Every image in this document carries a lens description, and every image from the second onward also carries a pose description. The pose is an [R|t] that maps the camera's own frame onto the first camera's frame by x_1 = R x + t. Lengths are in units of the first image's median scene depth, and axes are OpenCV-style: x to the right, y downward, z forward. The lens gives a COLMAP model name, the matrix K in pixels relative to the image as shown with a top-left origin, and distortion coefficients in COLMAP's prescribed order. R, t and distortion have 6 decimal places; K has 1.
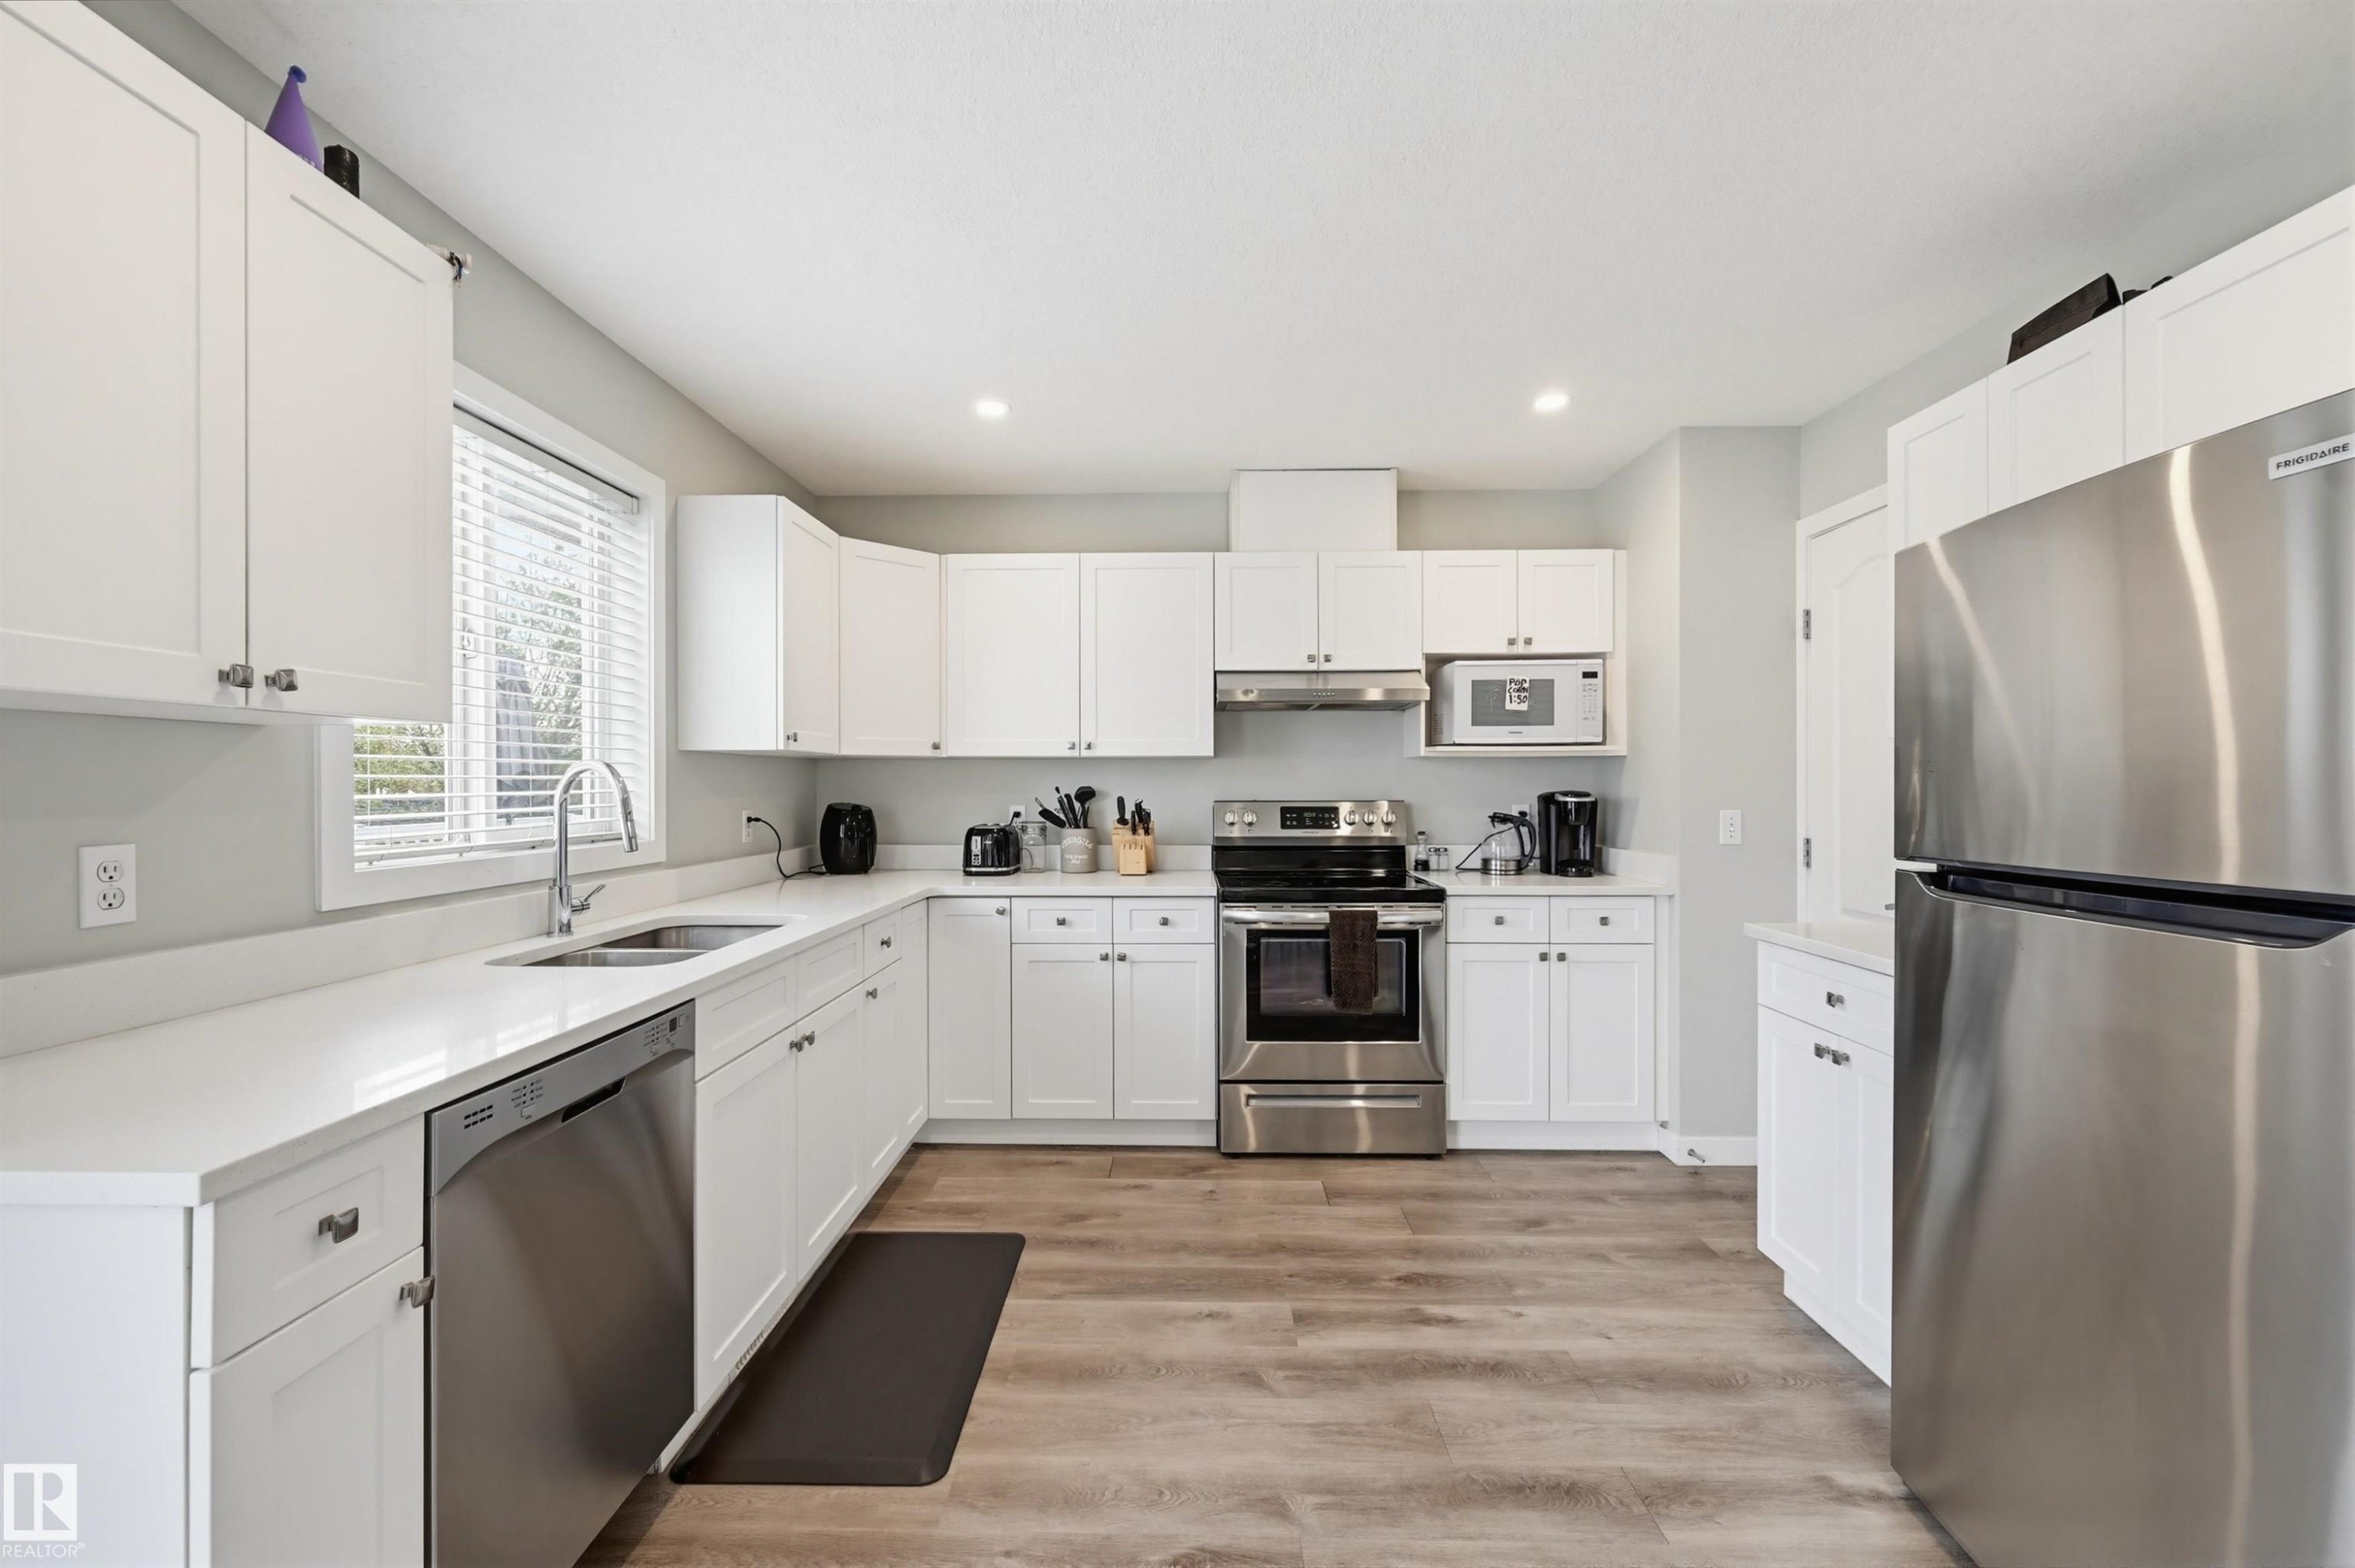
lens RADIAL K [[900.4, 0, 1236.2], [0, 900.4, 789.3], [0, 0, 1]] dist [-0.002560, 0.000103]
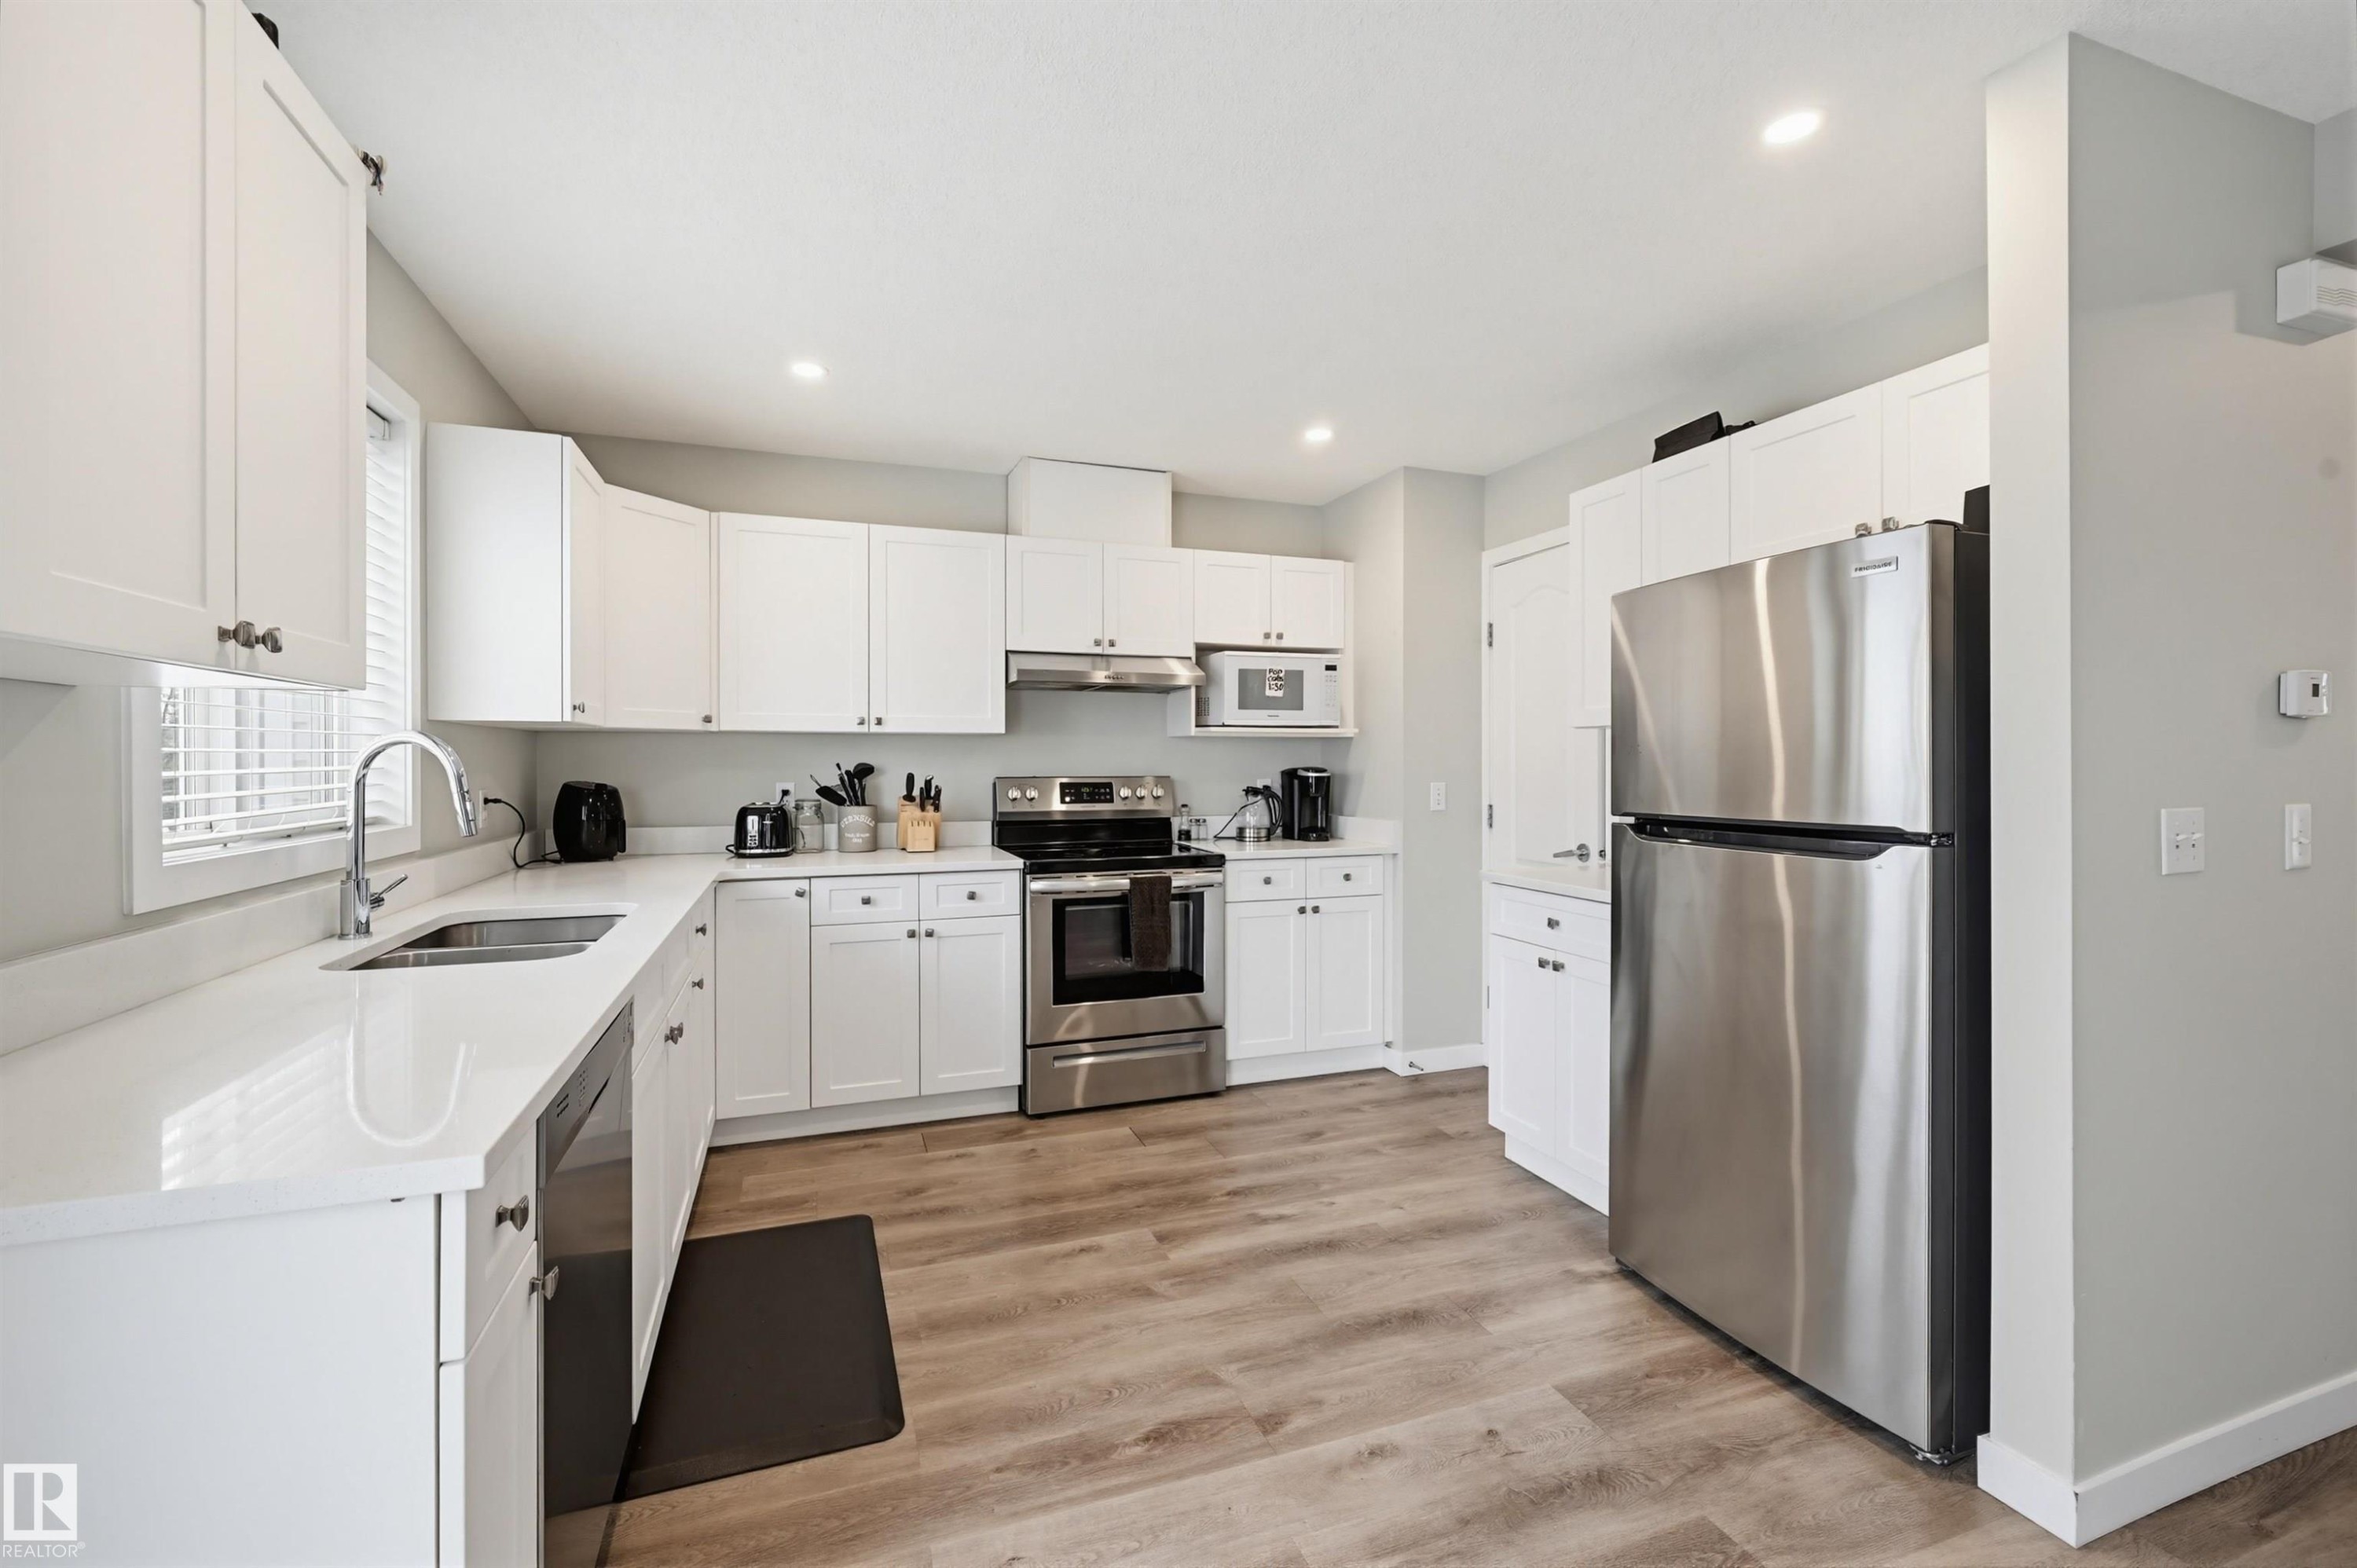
lens RADIAL K [[901.2, 0, 1210.8], [0, 901.2, 768.3], [0, 0, 1]] dist [-0.002560, 0.000103]
pose [[0.937160, -0.001271, 0.348898, -0.196381], [0.000631, 0.999998, 0.001946, 0.001281], [-0.348900, -0.001604, 0.937159, -0.052658]]
